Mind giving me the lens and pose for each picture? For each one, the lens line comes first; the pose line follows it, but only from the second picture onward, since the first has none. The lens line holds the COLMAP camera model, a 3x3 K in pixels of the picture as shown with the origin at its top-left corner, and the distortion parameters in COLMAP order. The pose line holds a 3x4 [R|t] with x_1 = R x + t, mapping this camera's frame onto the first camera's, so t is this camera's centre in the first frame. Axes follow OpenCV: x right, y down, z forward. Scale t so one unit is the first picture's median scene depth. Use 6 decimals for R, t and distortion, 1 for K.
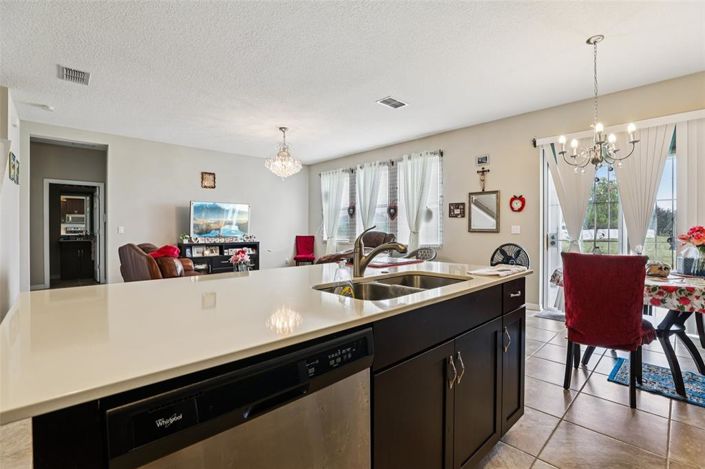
lens RADIAL K [[323.0, 0, 353.5], [0, 323.0, 230.5], [0, 0, 1]] dist [-0.042060, 0.010737]
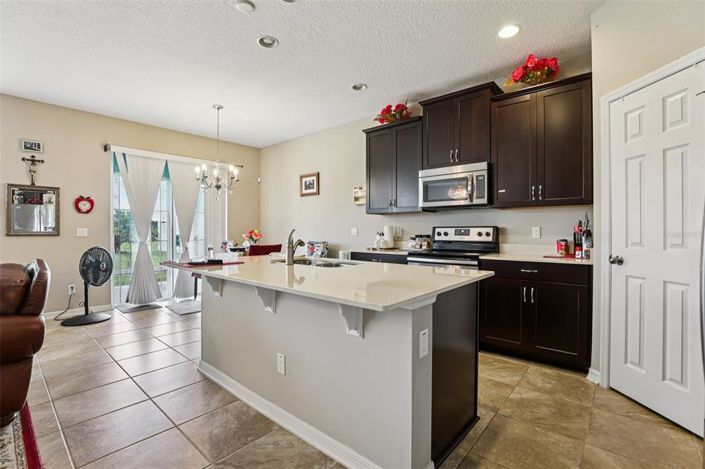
lens RADIAL K [[323.0, 0, 353.3], [0, 323.0, 232.4], [0, 0, 1]] dist [-0.042060, 0.010737]
pose [[-0.103049, -0.000816, 0.994676, -0.427782], [0.013492, 0.999907, 0.002218, 0.005481], [-0.994585, 0.013649, -0.103028, 0.261685]]
